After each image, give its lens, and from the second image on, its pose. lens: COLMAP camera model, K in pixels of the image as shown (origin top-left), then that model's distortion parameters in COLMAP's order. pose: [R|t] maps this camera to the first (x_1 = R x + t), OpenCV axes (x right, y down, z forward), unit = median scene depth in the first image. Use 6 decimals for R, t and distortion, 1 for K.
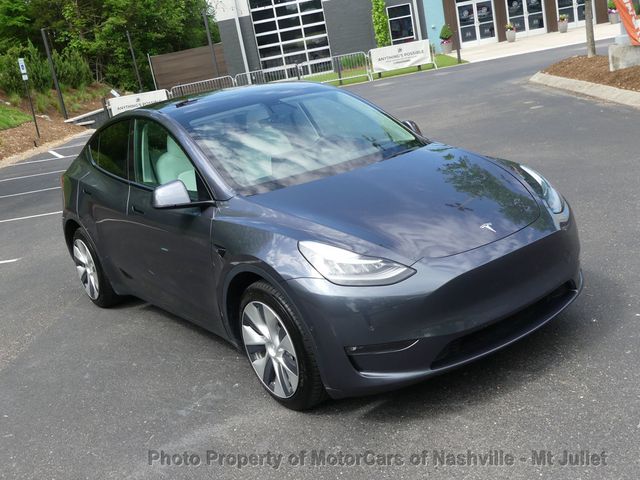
lens RADIAL K [[721.7, 0, 329.0], [0, 721.7, 241.1], [0, 0, 1]] dist [-0.018845, 0.043285]
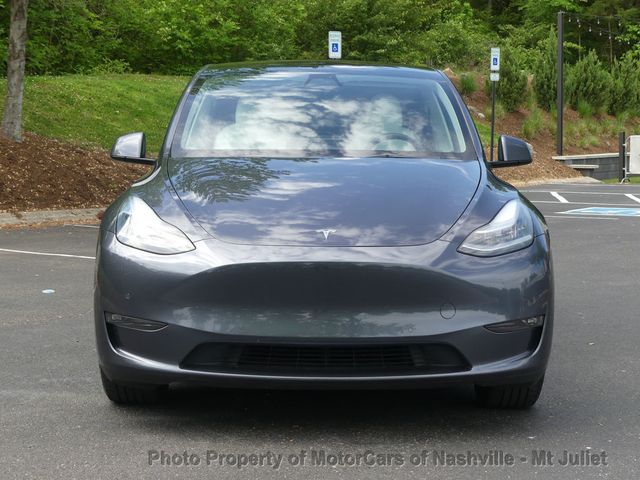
lens RADIAL K [[1302.3, 0, 320.0], [0, 1302.3, 240.0], [0, 0, 1]] dist [-0.013460, -0.021038]
pose [[0.796008, 0.214994, -0.565816, 0.129021], [-0.287406, 0.956943, -0.040721, 0.006194], [0.532699, 0.195034, 0.823525, -0.020999]]
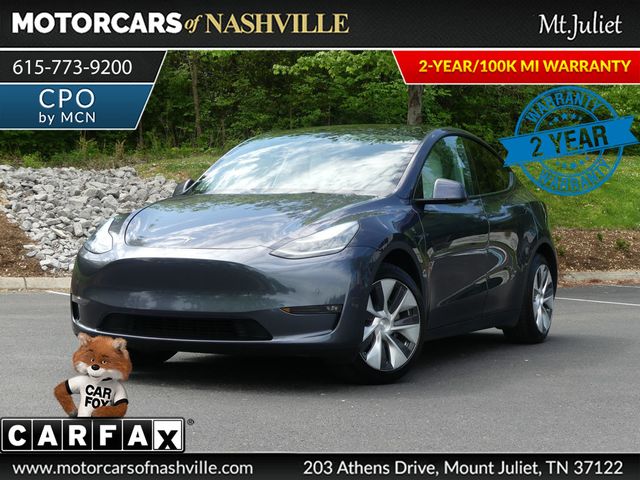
lens RADIAL K [[1352.1, 0, 320.0], [0, 1352.1, 240.0], [0, 0, 1]] dist [-0.012693, 0.032511]
pose [[0.459603, 0.178955, -0.869908, 0.271193], [-0.312620, 0.949400, 0.030140, -0.018364], [0.831284, 0.258098, 0.492292, 0.017353]]
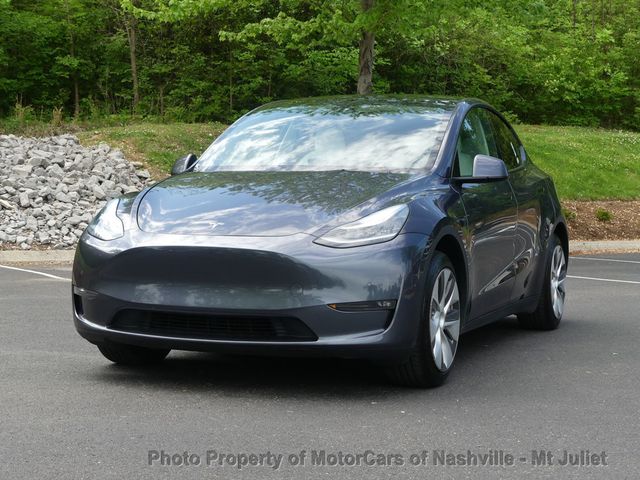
lens RADIAL K [[1302.3, 0, 320.0], [0, 1302.3, 240.0], [0, 0, 1]] dist [-0.013460, -0.021038]
pose [[0.519564, 0.203218, -0.829913, 0.224114], [-0.316071, 0.948116, 0.034287, -0.013328], [0.793821, 0.244497, 0.556838, 0.016753]]
